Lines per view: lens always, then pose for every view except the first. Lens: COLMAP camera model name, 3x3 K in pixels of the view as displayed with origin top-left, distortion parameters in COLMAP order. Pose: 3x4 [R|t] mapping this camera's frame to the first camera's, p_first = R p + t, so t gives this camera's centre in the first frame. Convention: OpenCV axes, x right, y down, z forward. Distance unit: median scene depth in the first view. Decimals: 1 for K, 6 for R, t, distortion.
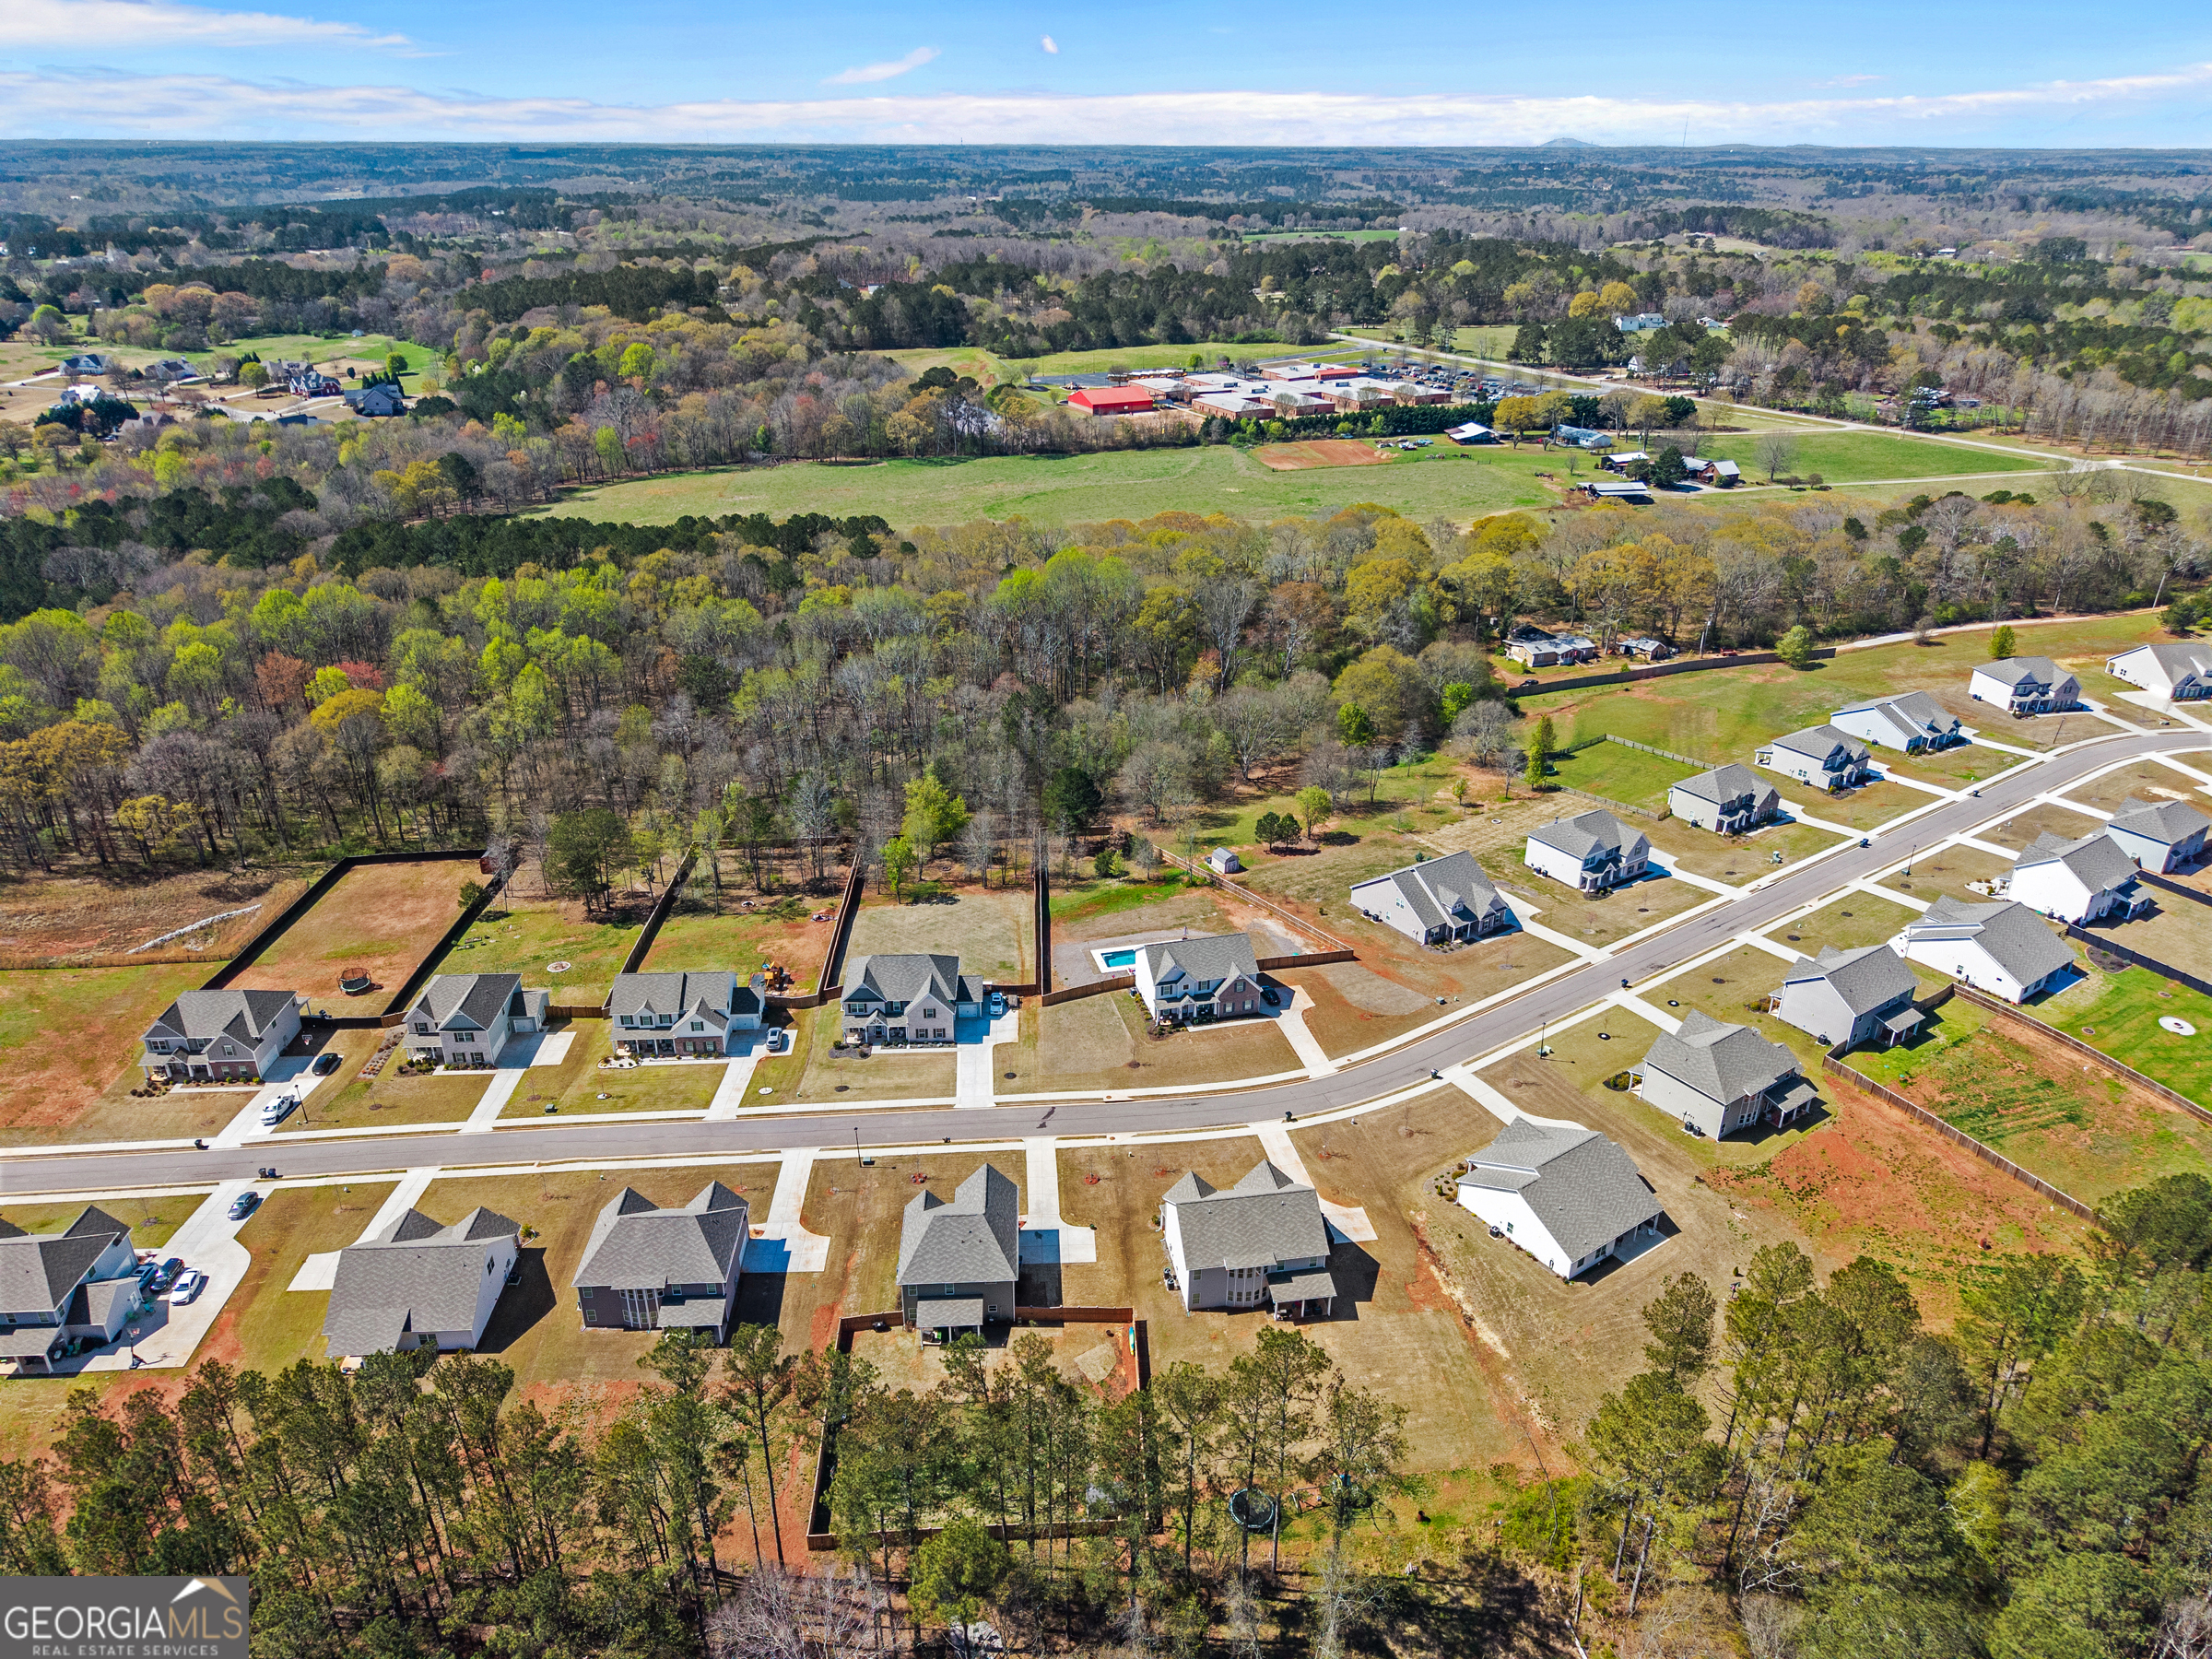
lens RADIAL K [[1451.5, 0, 1106.0], [0, 1451.5, 829.5], [0, 0, 1]] dist [0.038390, -0.059276]
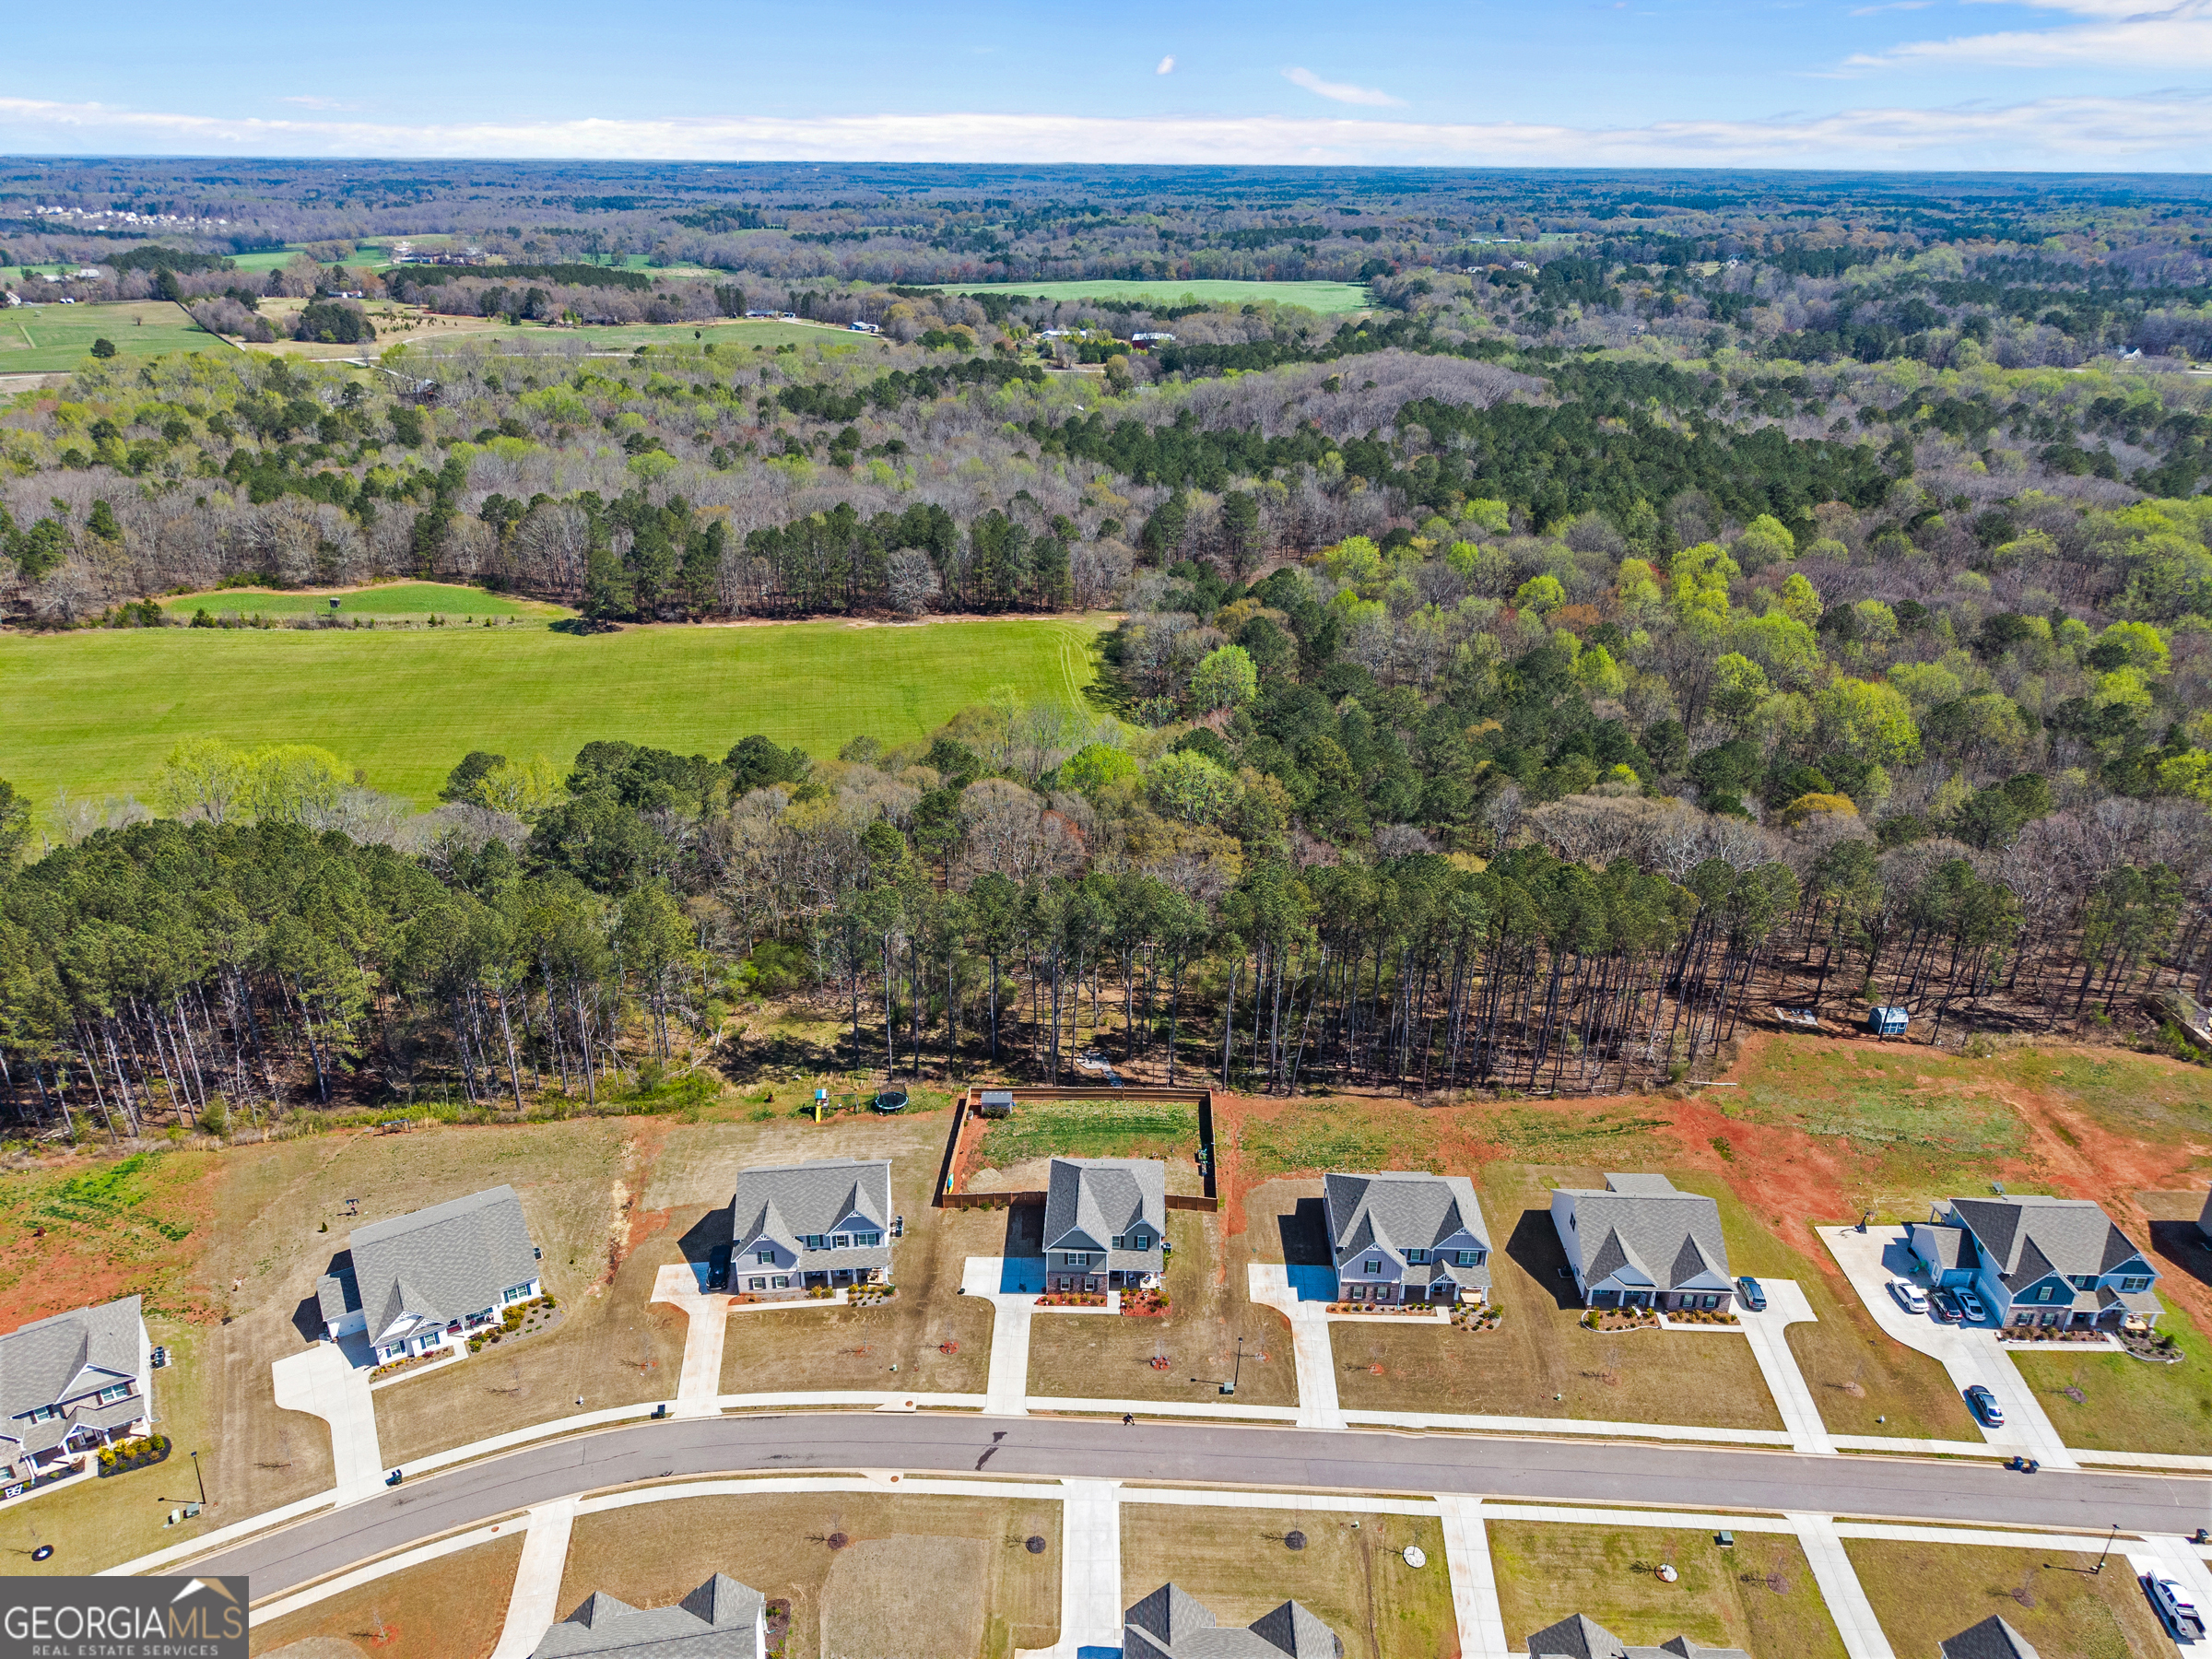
lens RADIAL K [[1459.2, 0, 1106.0], [0, 1459.2, 829.5], [0, 0, 1]] dist [0.002487, -0.002633]
pose [[-0.996959, -0.044436, 0.064024, -0.115183], [0.019864, 0.649502, 0.760100, -0.481851], [-0.075360, 0.759060, -0.646644, 1.093347]]
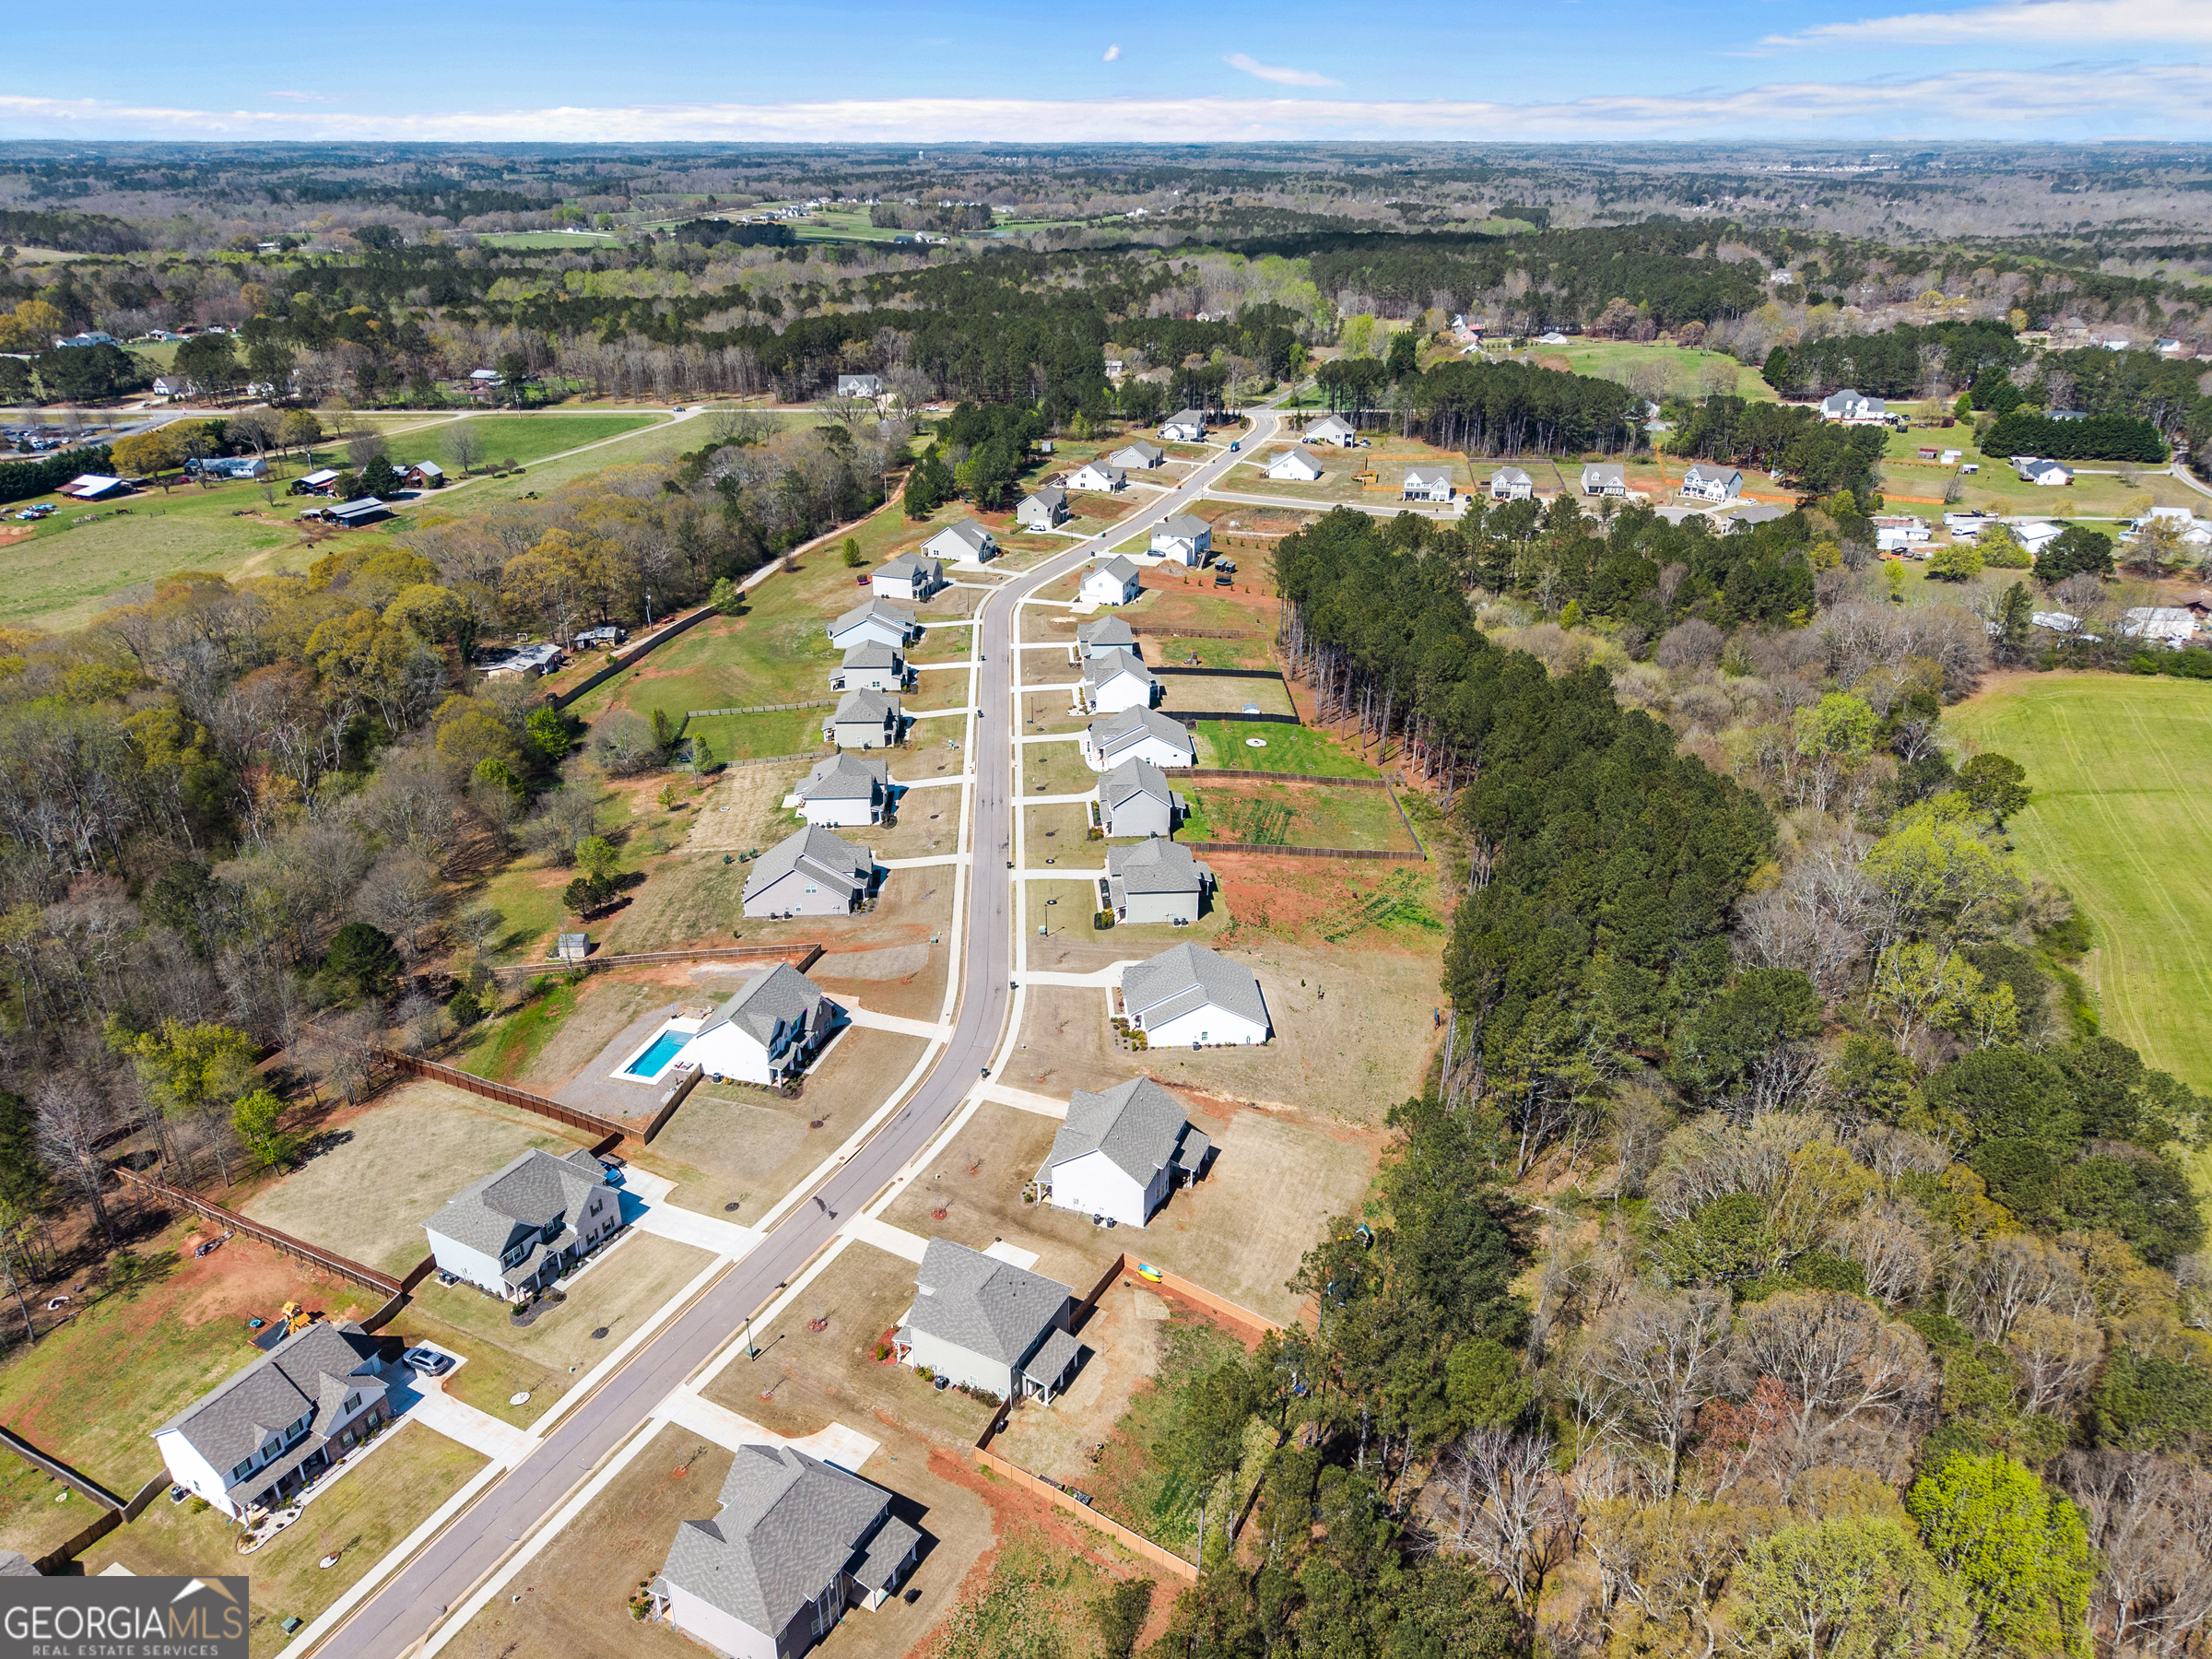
lens RADIAL K [[1480.7, 0, 1106.0], [0, 1480.7, 829.5], [0, 0, 1]] dist [0.046487, -0.073165]
pose [[0.517411, -0.360729, 0.775990, -0.526107], [0.363478, 0.913585, 0.182334, -0.111247], [-0.774706, 0.187714, 0.603816, 0.225108]]
